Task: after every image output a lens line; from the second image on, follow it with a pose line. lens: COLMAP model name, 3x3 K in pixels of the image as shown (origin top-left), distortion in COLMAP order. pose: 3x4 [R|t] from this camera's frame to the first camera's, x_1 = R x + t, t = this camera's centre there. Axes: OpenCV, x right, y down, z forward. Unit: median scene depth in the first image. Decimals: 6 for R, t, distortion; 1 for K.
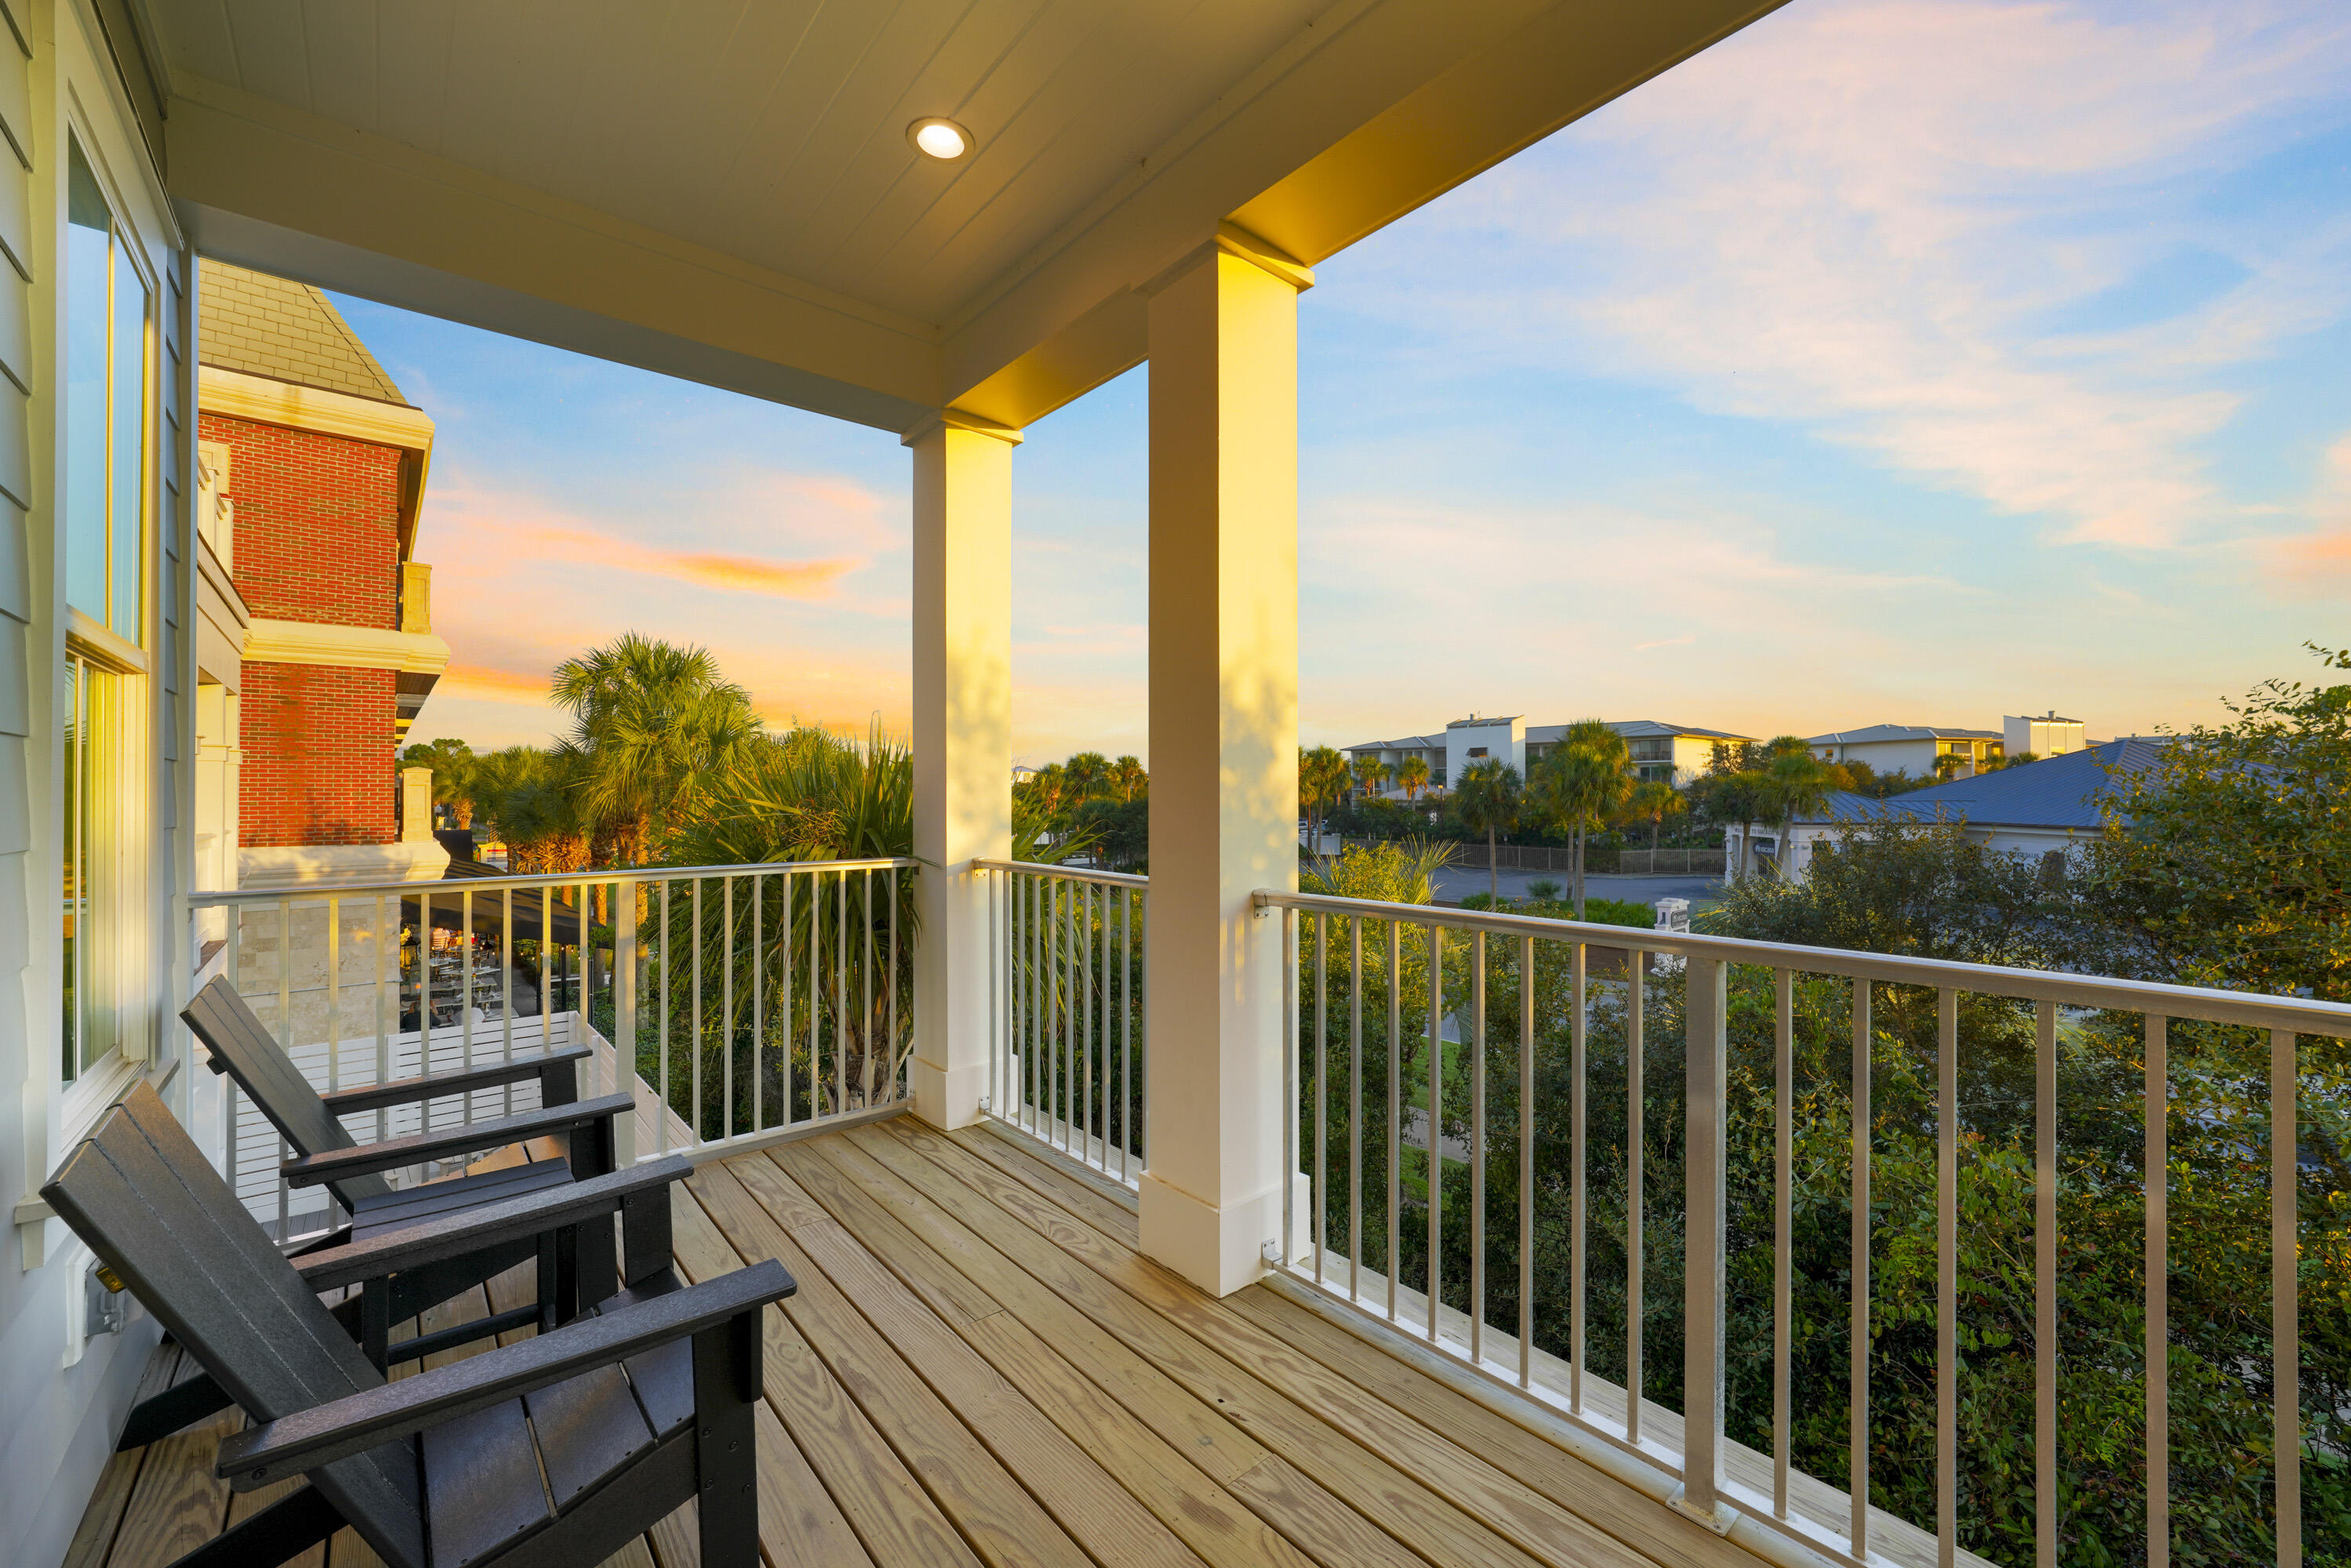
lens RADIAL K [[930.9, 0, 1175.5], [0, 930.9, 784.0], [0, 0, 1]] dist [-0.008774, -0.000206]
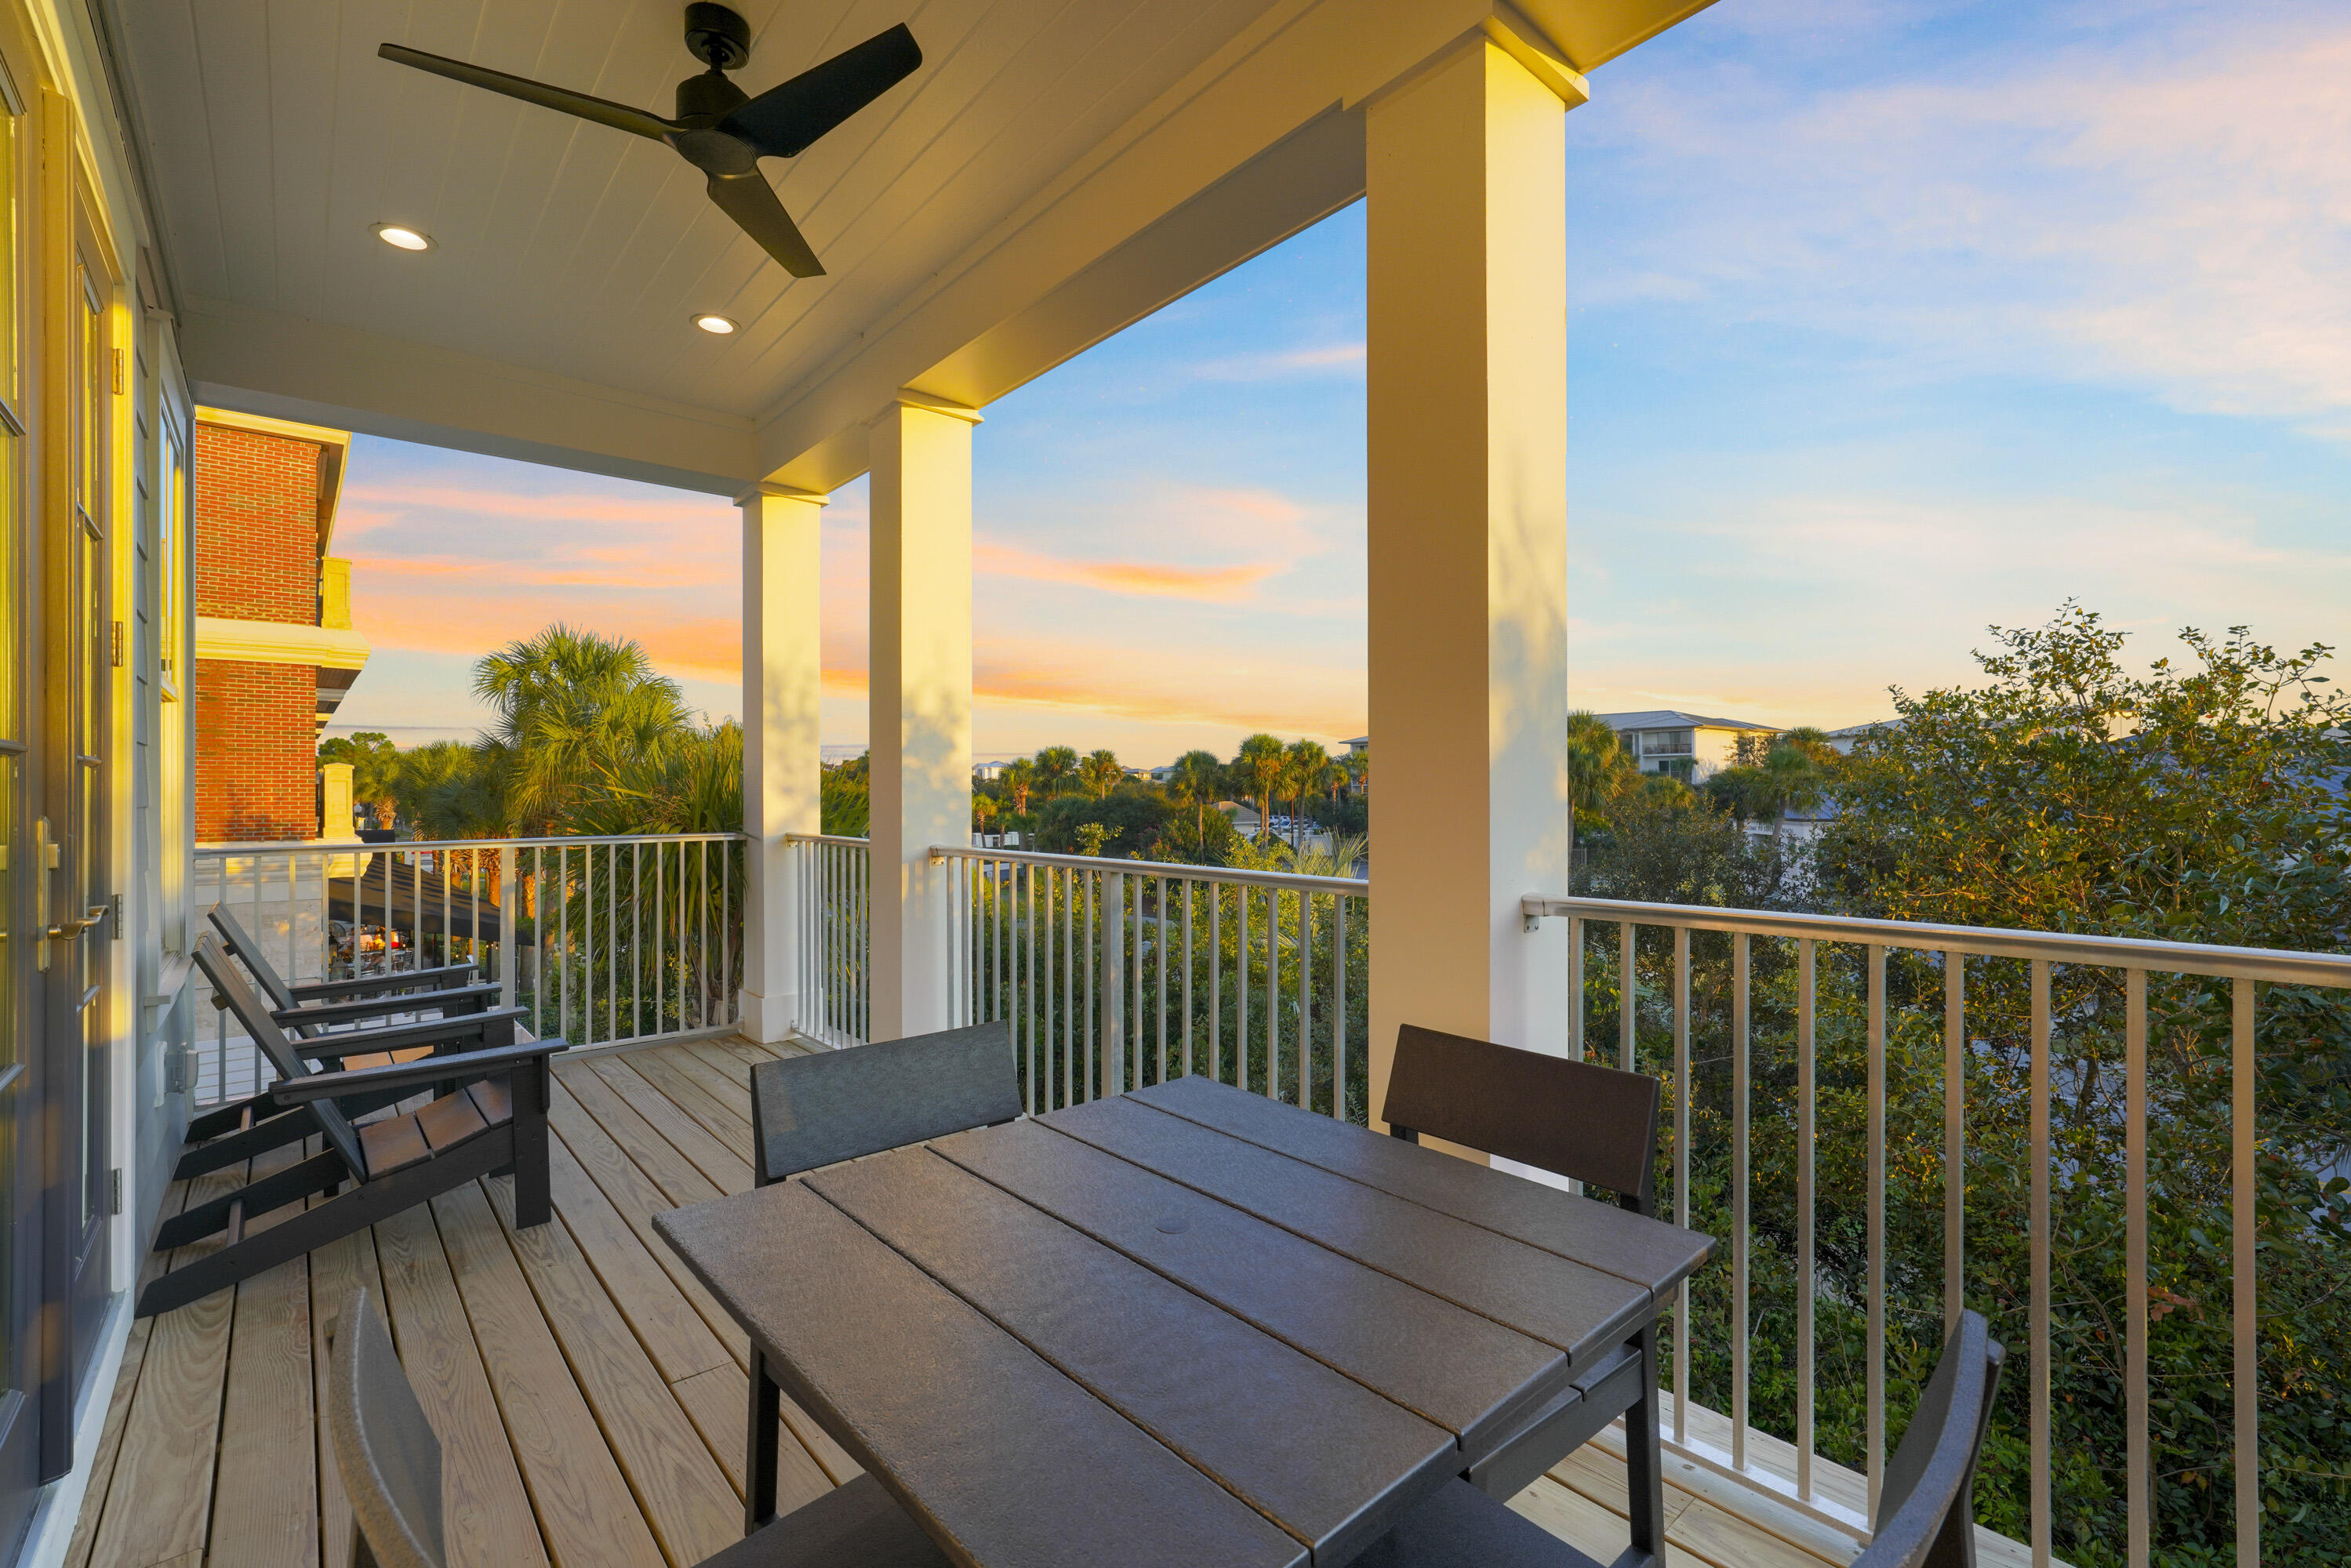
lens RADIAL K [[1012.4, 0, 1168.6], [0, 1012.4, 781.6], [0, 0, 1]] dist [-0.001437, 0.000069]
pose [[0.999993, -0.002129, 0.003118, 0.066997], [0.002125, 0.999997, 0.001395, 0.002098], [-0.003121, -0.001388, 0.999994, -0.086670]]
